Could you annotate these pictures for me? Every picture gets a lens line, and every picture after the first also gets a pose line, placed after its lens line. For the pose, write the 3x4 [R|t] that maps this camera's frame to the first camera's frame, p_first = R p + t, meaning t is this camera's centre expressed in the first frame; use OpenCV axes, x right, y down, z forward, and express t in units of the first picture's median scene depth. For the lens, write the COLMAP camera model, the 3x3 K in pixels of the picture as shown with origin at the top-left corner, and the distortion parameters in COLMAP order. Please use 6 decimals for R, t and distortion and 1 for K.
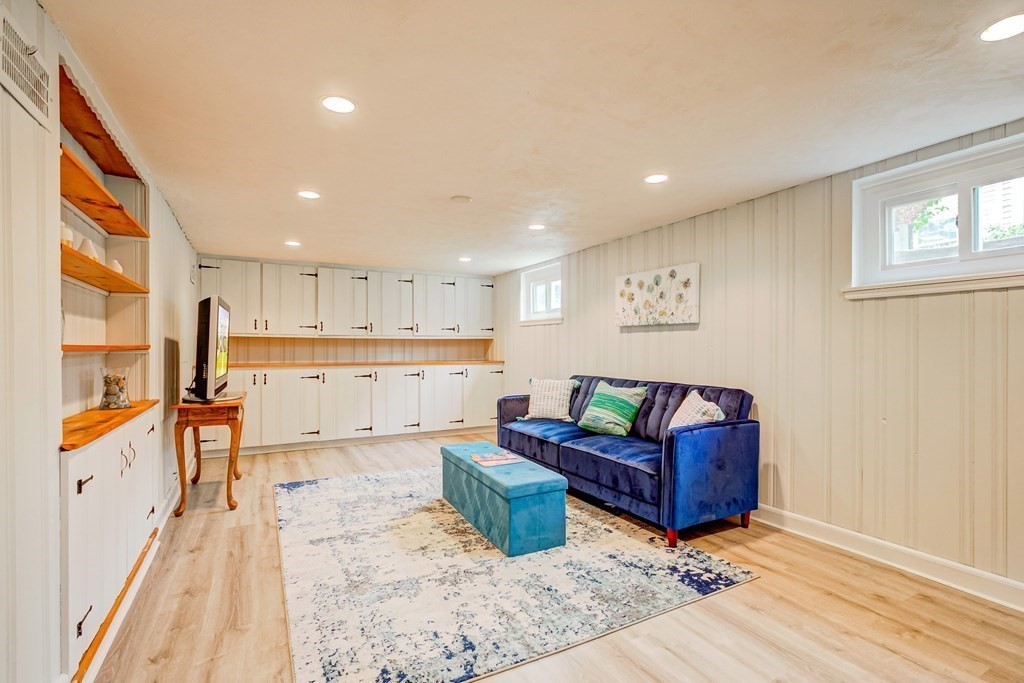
lens RADIAL K [[473.2, 0, 510.6], [0, 473.2, 349.6], [0, 0, 1]] dist [0.002205, 0.000173]
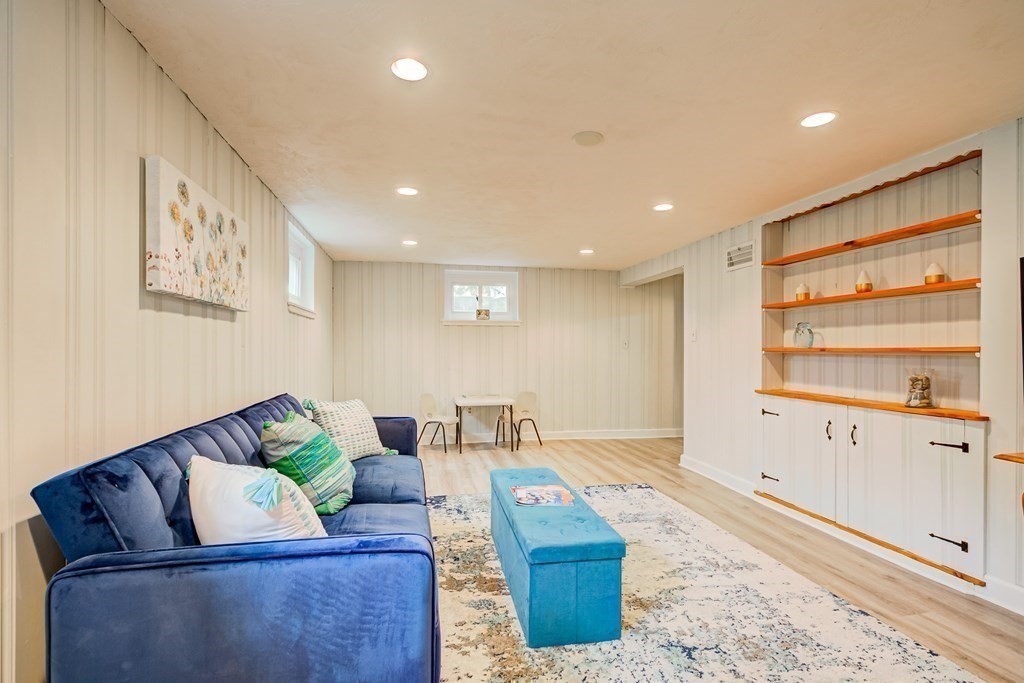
lens RADIAL K [[473.2, 0, 510.6], [0, 473.2, 349.6], [0, 0, 1]] dist [0.002205, 0.000173]
pose [[-0.959968, -0.005229, 0.280062, -0.236861], [-0.003978, 0.999979, 0.005036, -0.009471], [-0.280083, 0.003720, -0.959969, 2.128490]]
